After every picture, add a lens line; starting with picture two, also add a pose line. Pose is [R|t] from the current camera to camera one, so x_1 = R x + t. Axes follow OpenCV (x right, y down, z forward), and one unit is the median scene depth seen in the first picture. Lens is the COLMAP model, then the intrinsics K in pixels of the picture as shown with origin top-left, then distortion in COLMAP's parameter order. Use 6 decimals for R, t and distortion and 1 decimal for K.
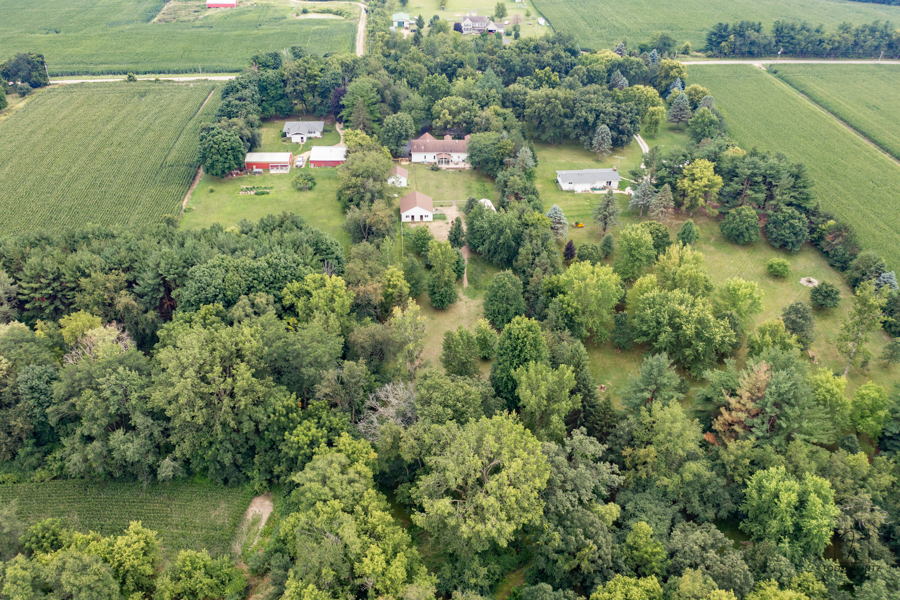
lens RADIAL K [[726.6, 0, 456.5], [0, 726.6, 299.2], [0, 0, 1]] dist [-0.030126, 0.006504]
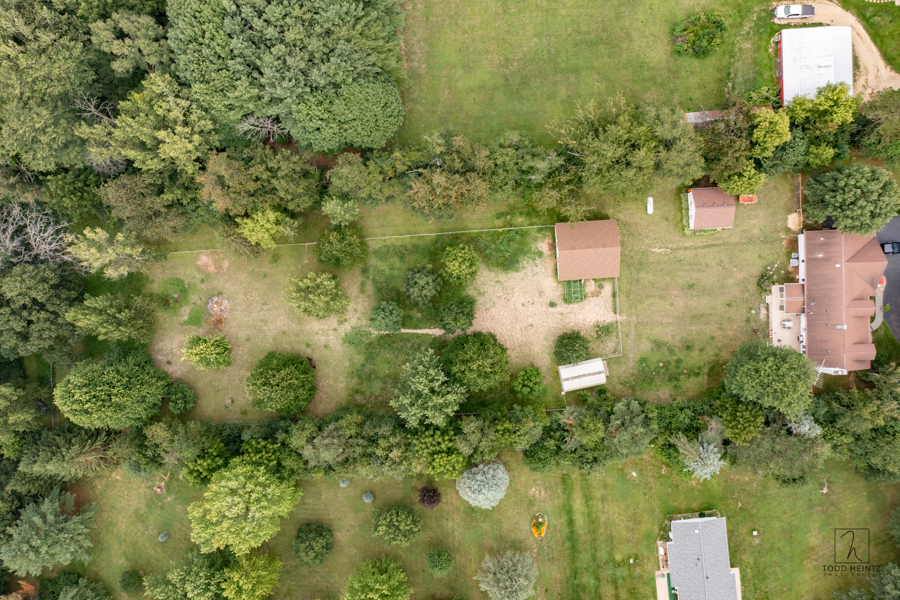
lens RADIAL K [[688.9, 0, 456.8], [0, 688.9, 301.9], [0, 0, 1]] dist [-0.028250, 0.004590]
pose [[-0.016385, 0.999854, -0.004792, -0.008523], [-0.537200, -0.004761, 0.843442, -0.415177], [0.843296, 0.016394, 0.537199, 0.499224]]
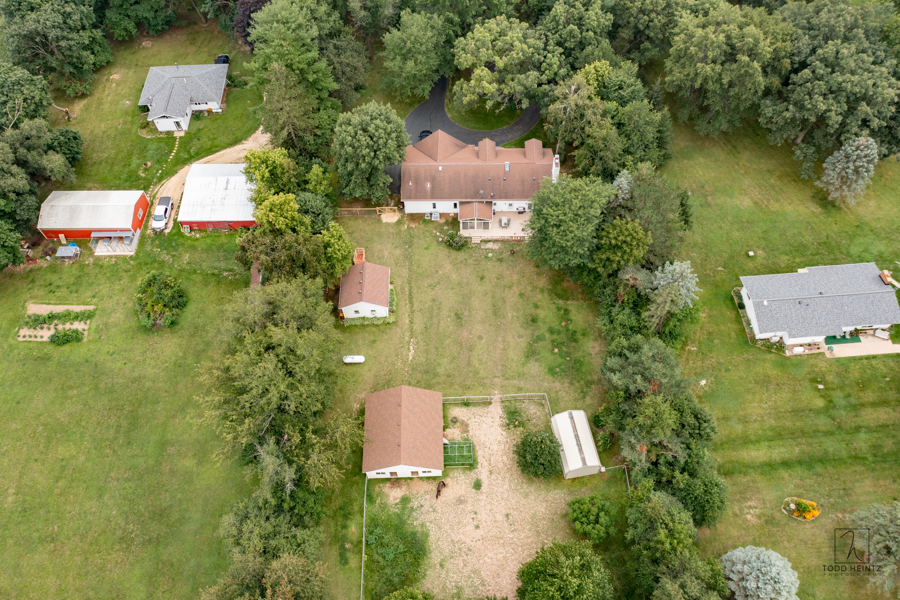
lens RADIAL K [[688.9, 0, 456.8], [0, 688.9, 301.9], [0, 0, 1]] dist [-0.028250, 0.004590]
pose [[0.997755, 0.020458, -0.063769, -0.001259], [0.006418, 0.918603, 0.395130, -0.277531], [0.066662, -0.394652, 0.916409, 0.534238]]
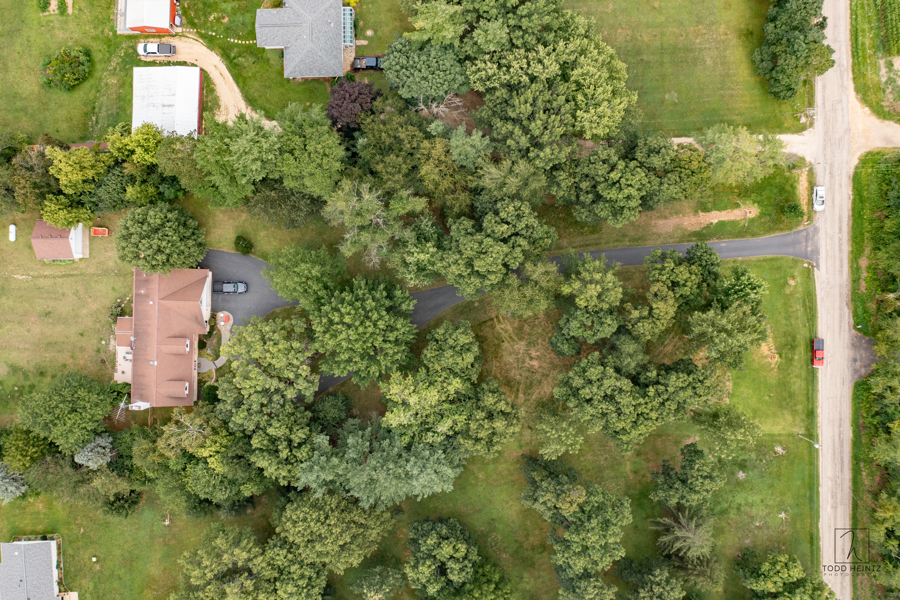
lens RADIAL K [[688.9, 0, 456.8], [0, 688.9, 301.9], [0, 0, 1]] dist [-0.028250, 0.004590]
pose [[-0.071830, 0.997400, -0.005752, -0.046665], [-0.539428, -0.033996, 0.841345, -0.639047], [0.838962, 0.063537, 0.540468, 0.835874]]
